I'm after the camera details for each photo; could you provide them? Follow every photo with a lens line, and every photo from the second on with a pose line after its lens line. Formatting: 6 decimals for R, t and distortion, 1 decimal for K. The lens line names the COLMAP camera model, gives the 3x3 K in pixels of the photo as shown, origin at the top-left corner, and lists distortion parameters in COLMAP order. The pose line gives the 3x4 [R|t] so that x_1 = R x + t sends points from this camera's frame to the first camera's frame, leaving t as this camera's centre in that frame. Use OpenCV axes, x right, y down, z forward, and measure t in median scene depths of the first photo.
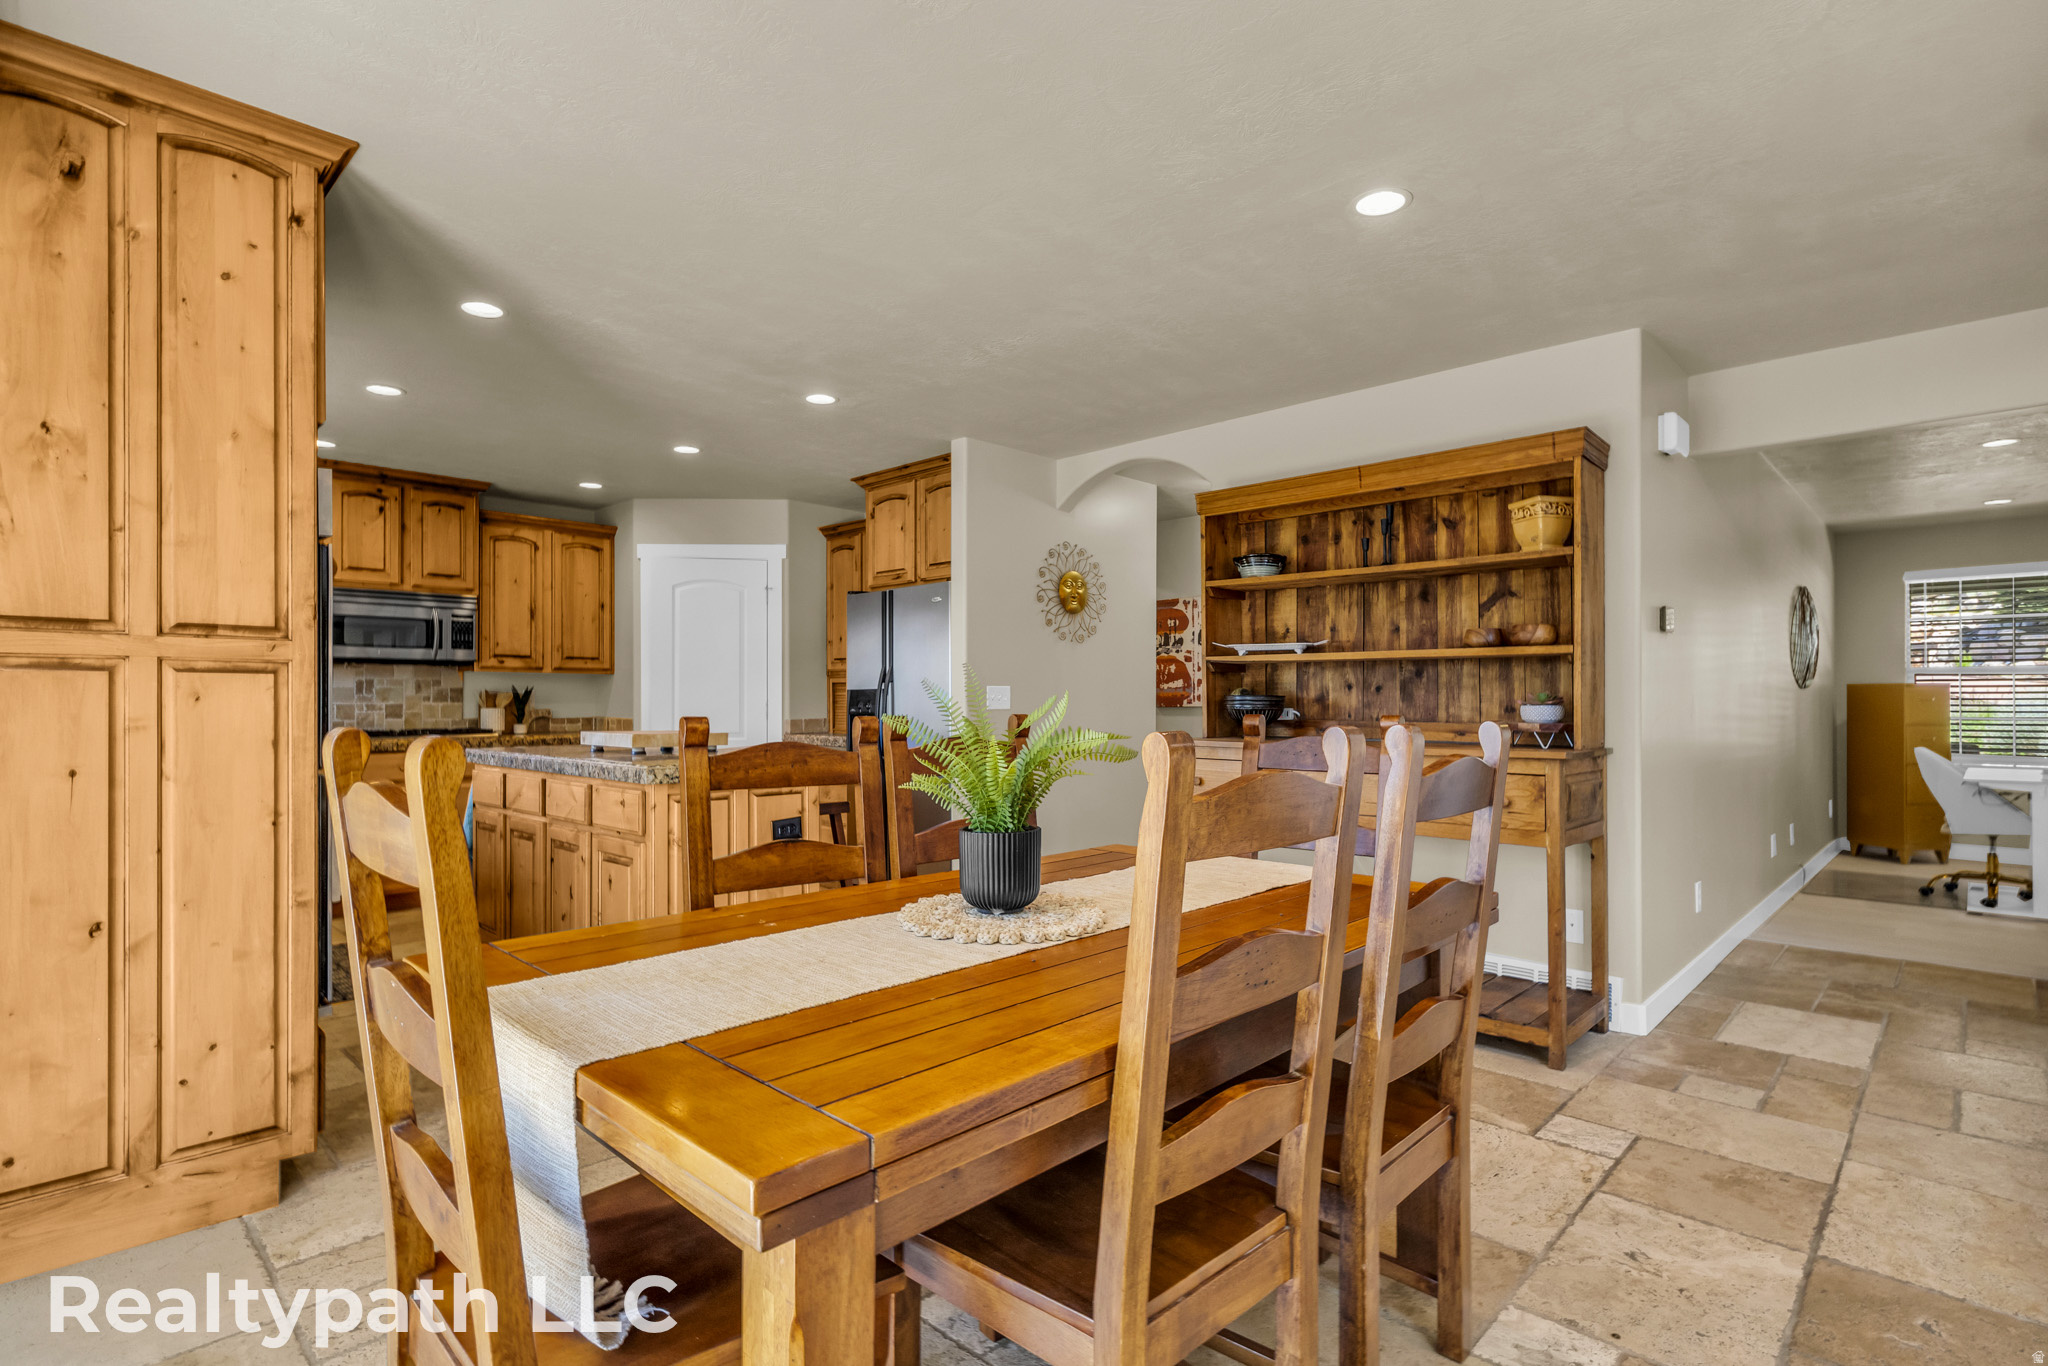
lens RADIAL K [[1007.7, 0, 1038.7], [0, 1007.7, 734.9], [0, 0, 1]] dist [0.001869, 0.000188]
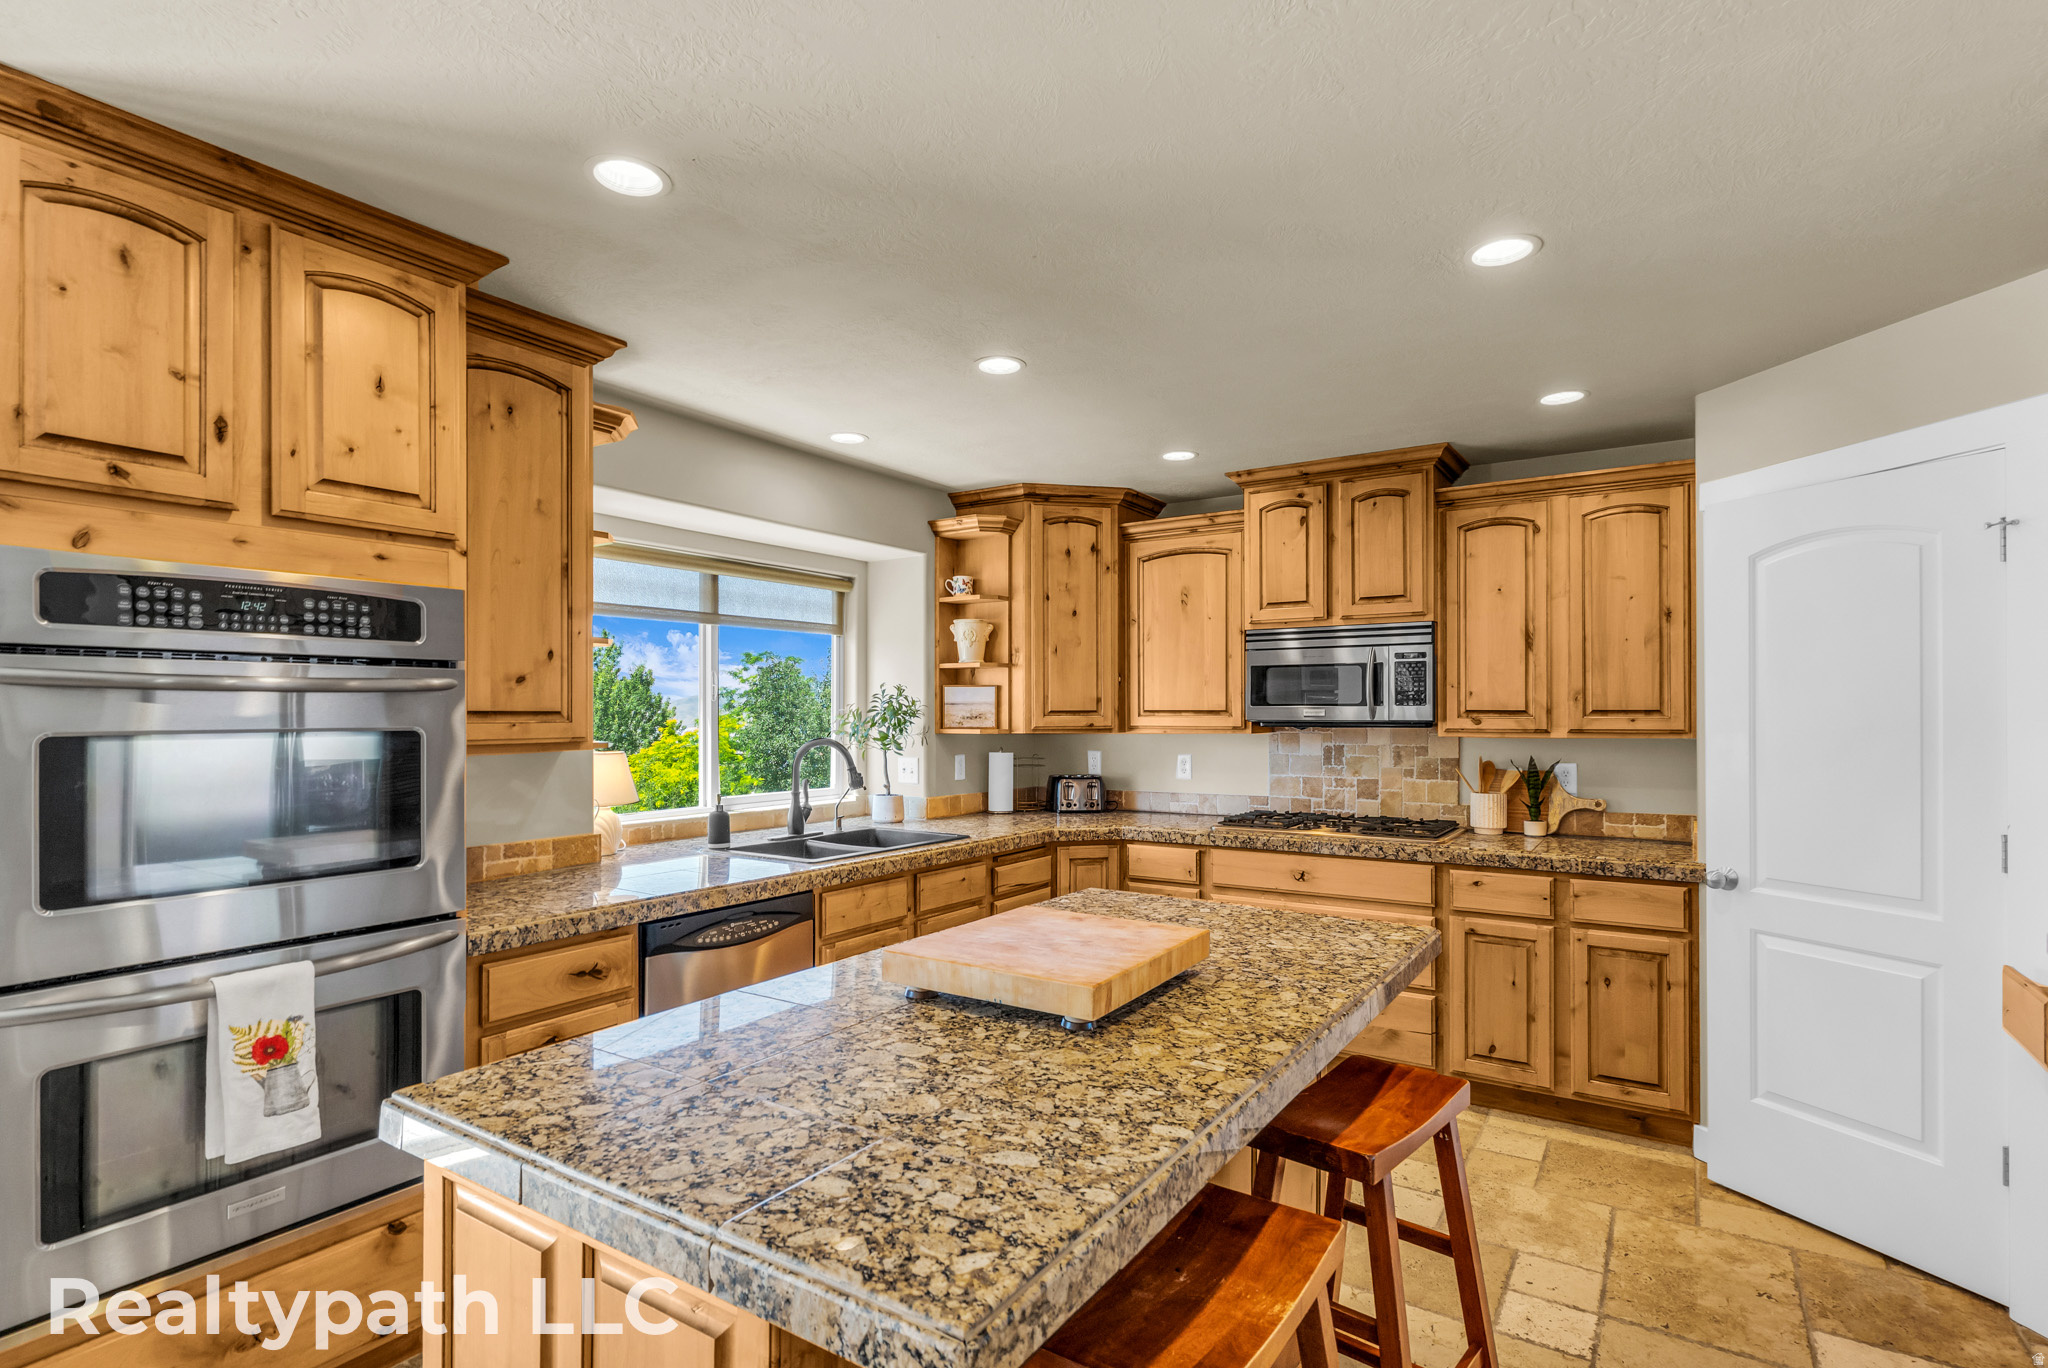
lens RADIAL K [[1007.7, 0, 1017.9], [0, 1007.7, 707.7], [0, 0, 1]] dist [0.001869, 0.000188]
pose [[0.191482, -0.005082, -0.981483, 0.029092], [-0.031566, 0.999437, -0.011334, -0.065893], [0.980988, 0.033152, 0.191214, 0.607693]]
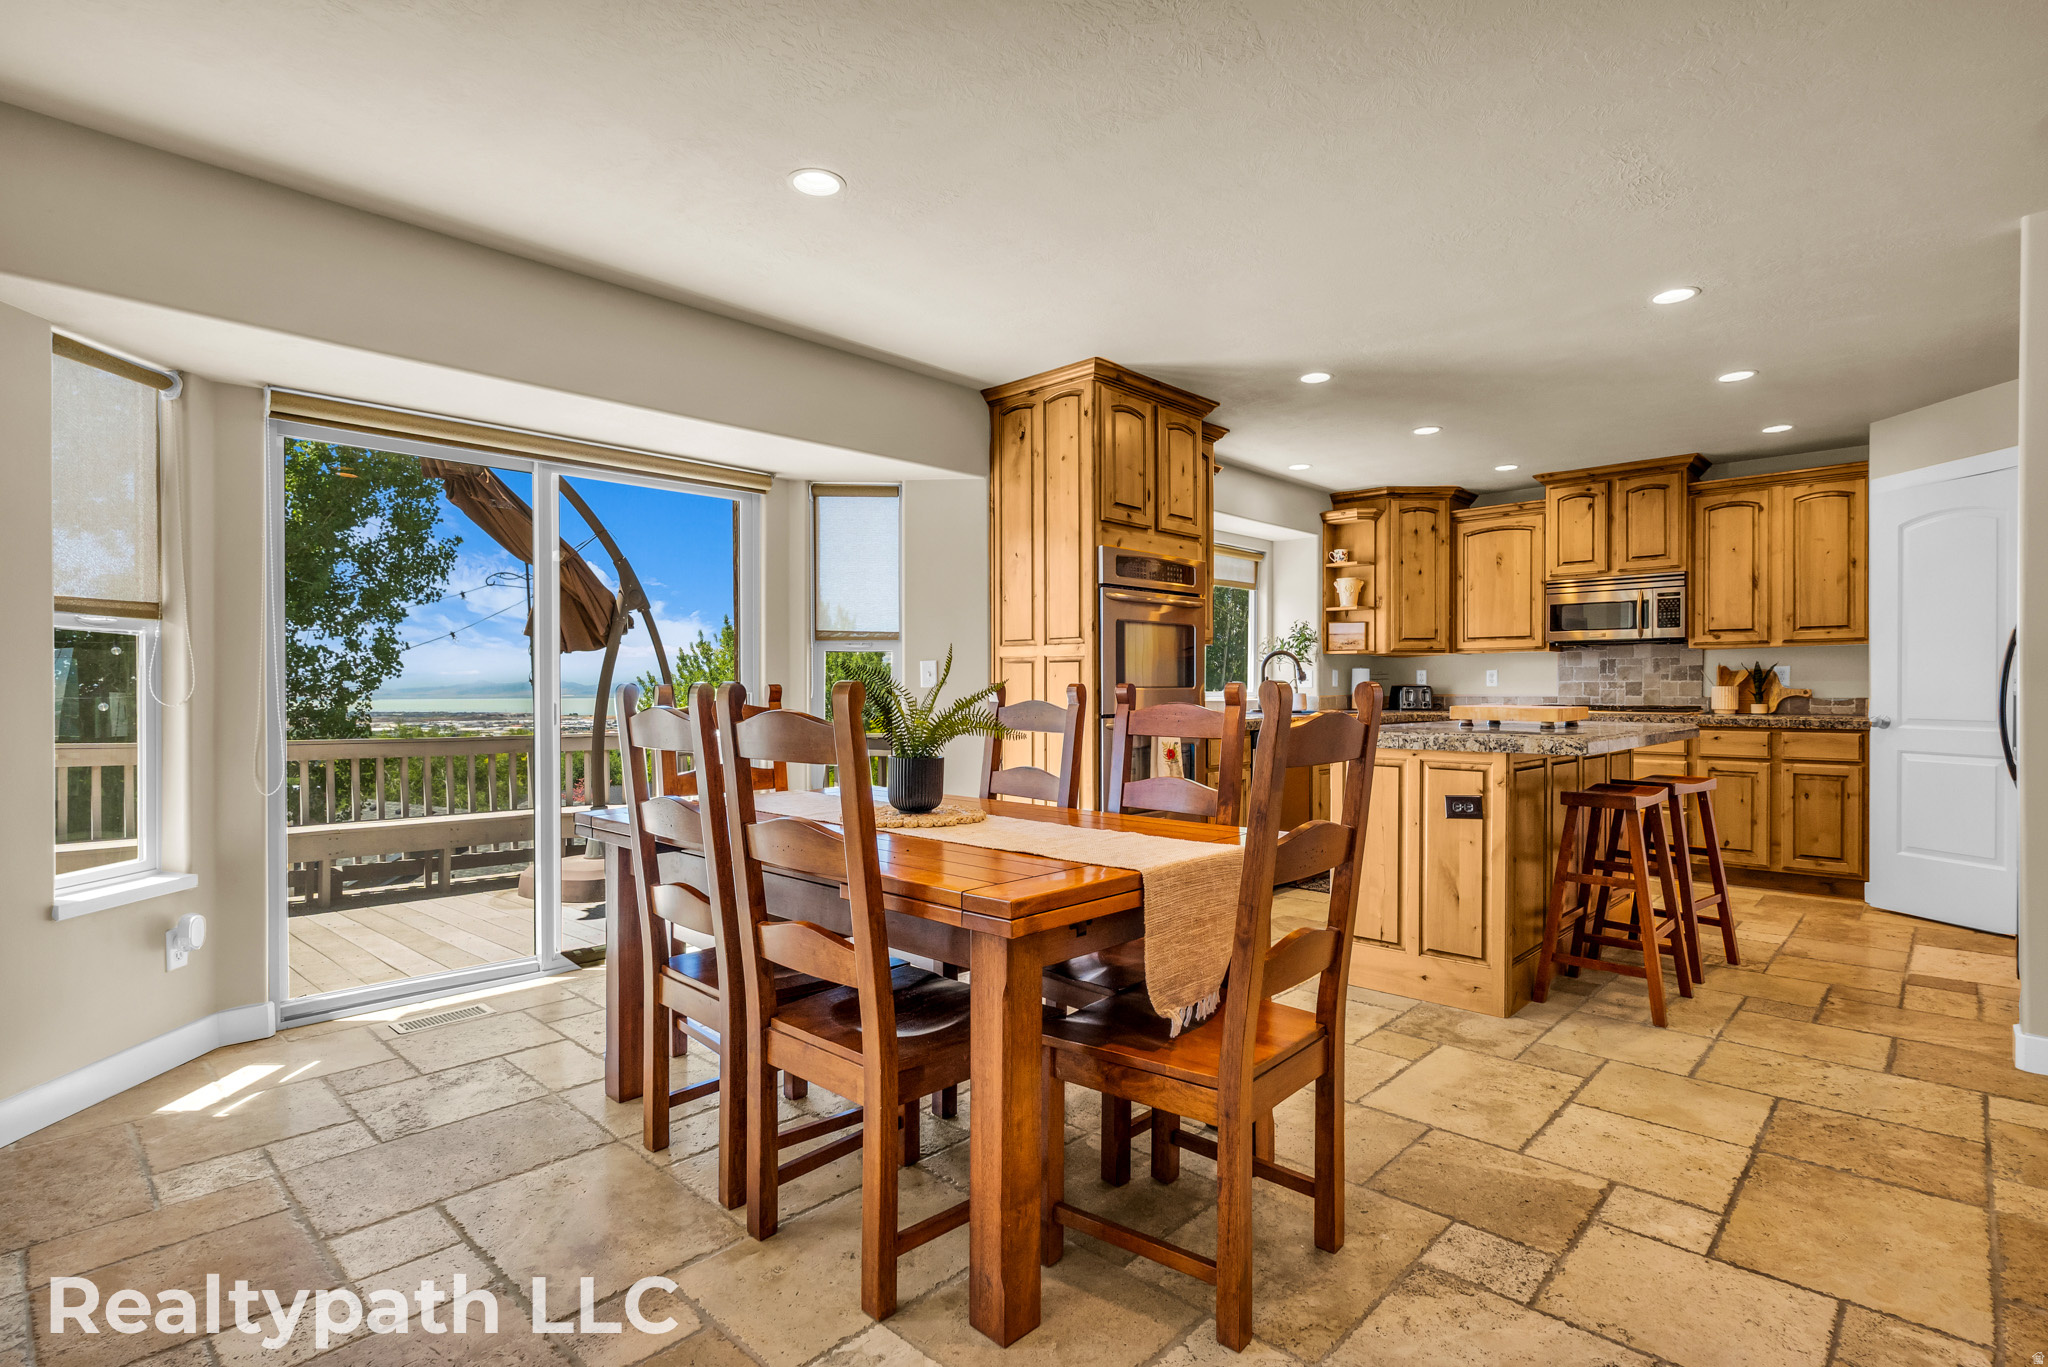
lens RADIAL K [[1007.7, 0, 1034.1], [0, 1007.7, 697.8], [0, 0, 1]] dist [0.001869, 0.000188]
pose [[0.029287, 0.009983, -0.999521, 0.405576], [-0.030090, 0.999506, 0.009101, -0.004563], [0.999118, 0.029809, 0.029573, 0.334727]]
